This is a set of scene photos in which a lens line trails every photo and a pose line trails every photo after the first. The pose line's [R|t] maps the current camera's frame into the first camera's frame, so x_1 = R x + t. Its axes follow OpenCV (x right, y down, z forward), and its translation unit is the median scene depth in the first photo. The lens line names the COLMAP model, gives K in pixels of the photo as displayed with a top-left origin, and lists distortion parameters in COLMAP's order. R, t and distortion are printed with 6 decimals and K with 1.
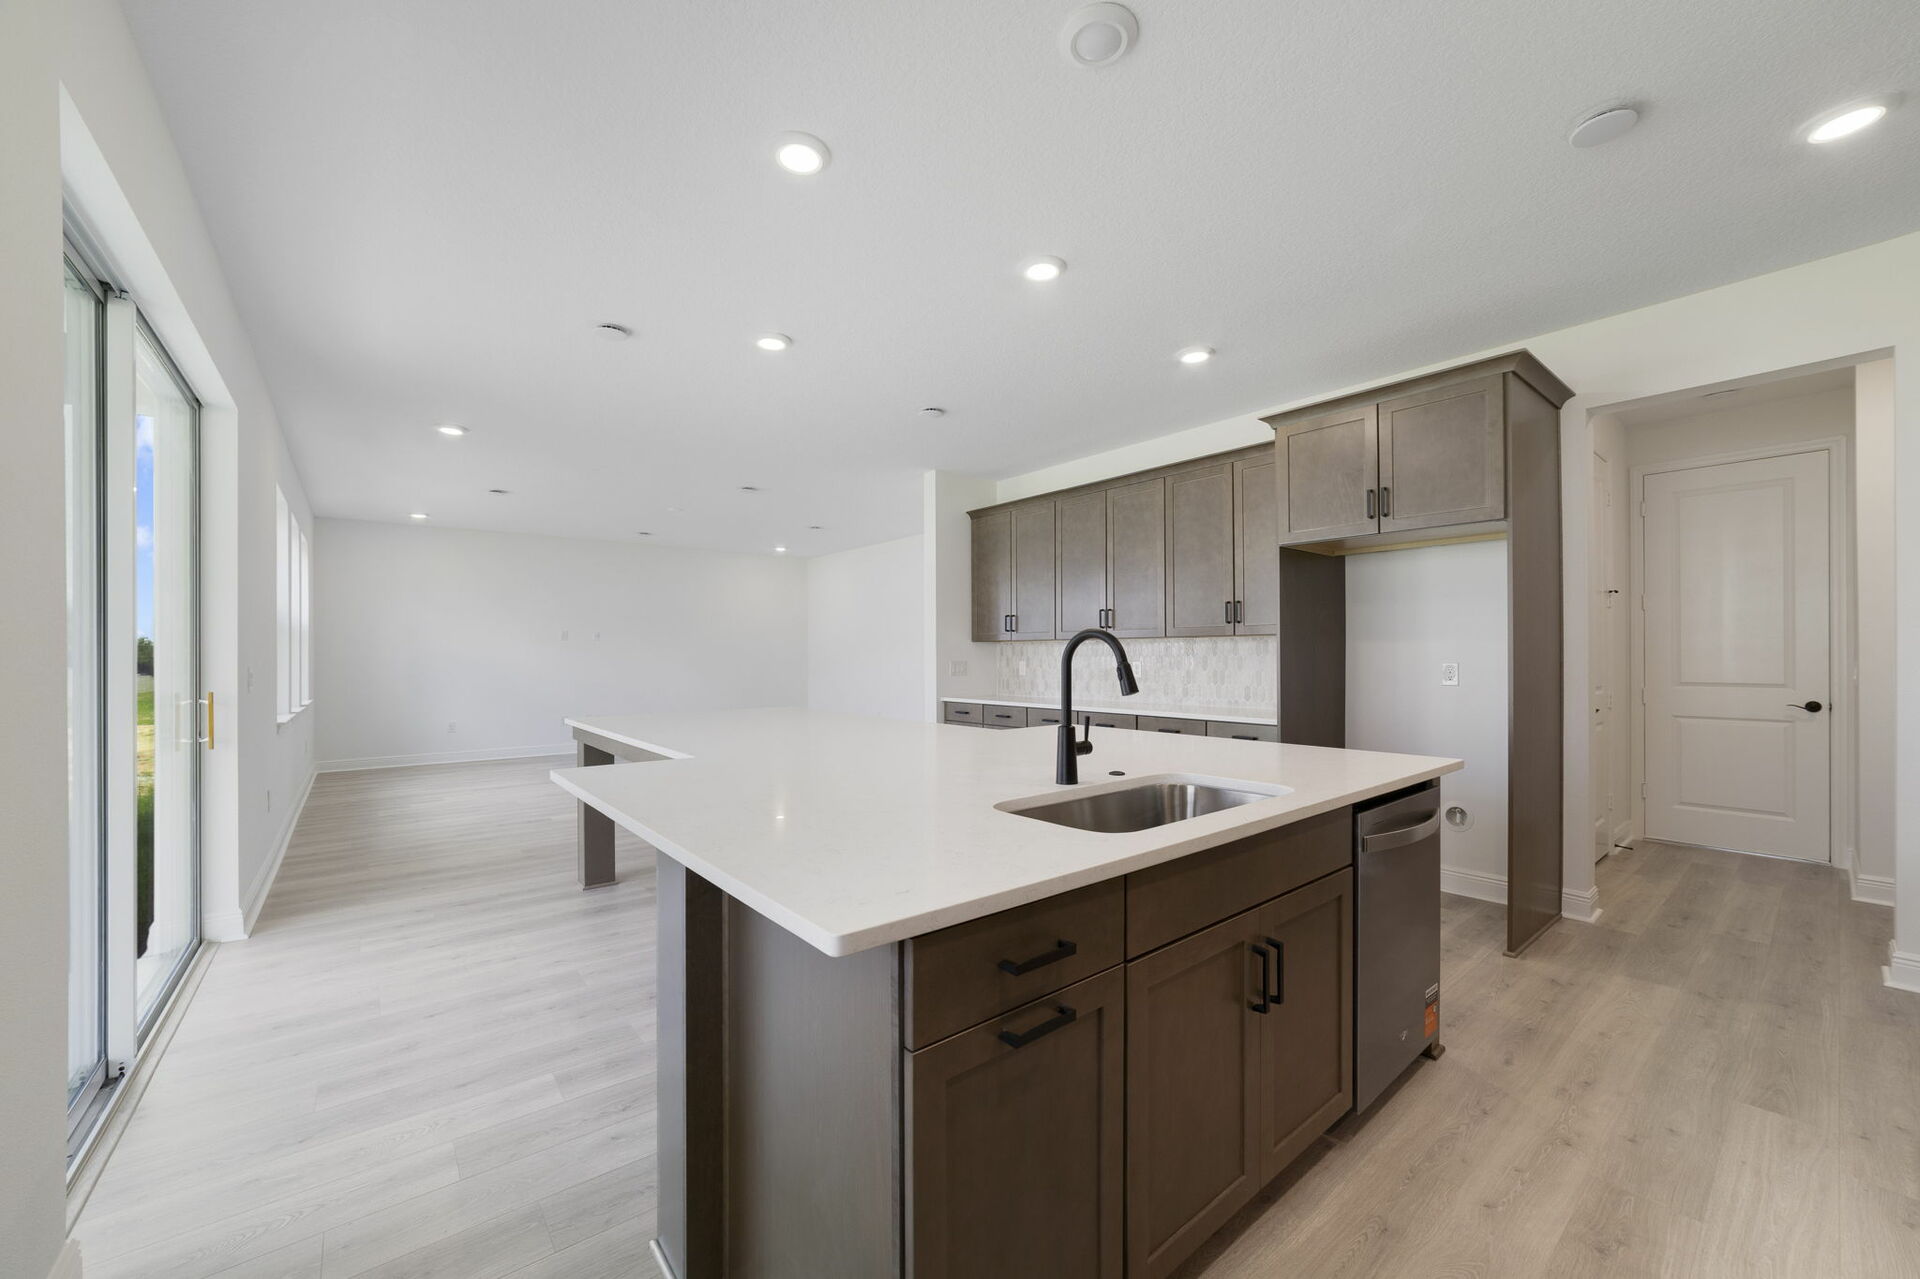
lens RADIAL K [[729.9, 0, 960.9], [0, 729.9, 650.5], [0, 0, 1]] dist [0.023052, 0.000113]
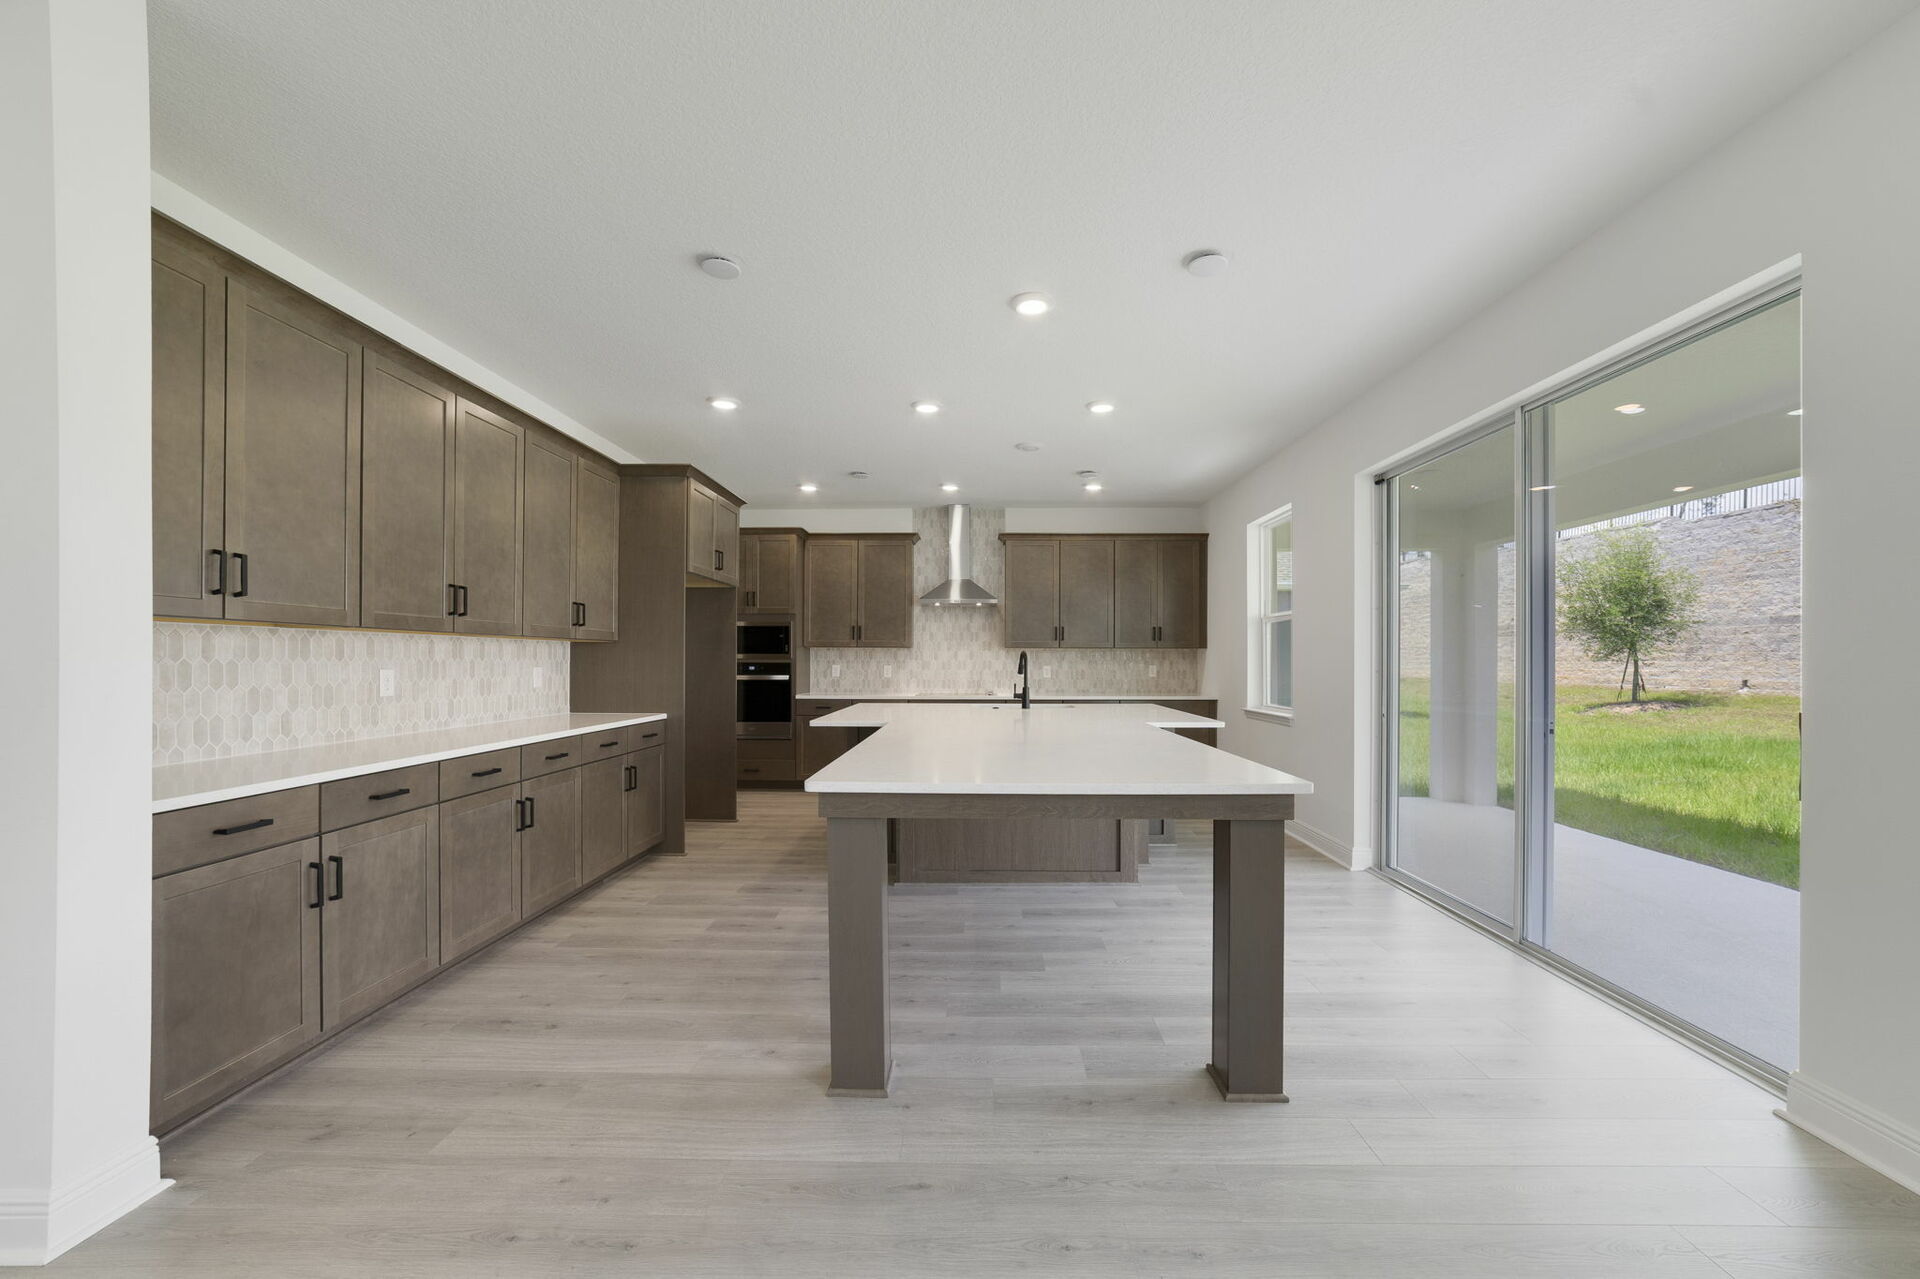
lens RADIAL K [[729.9, 0, 960.9], [0, 729.9, 650.5], [0, 0, 1]] dist [0.023052, 0.000113]
pose [[-0.761377, 0.011985, 0.648198, -0.545238], [-0.003178, 0.999748, -0.022218, 0.012474], [-0.648301, -0.018976, -0.761147, 1.233228]]
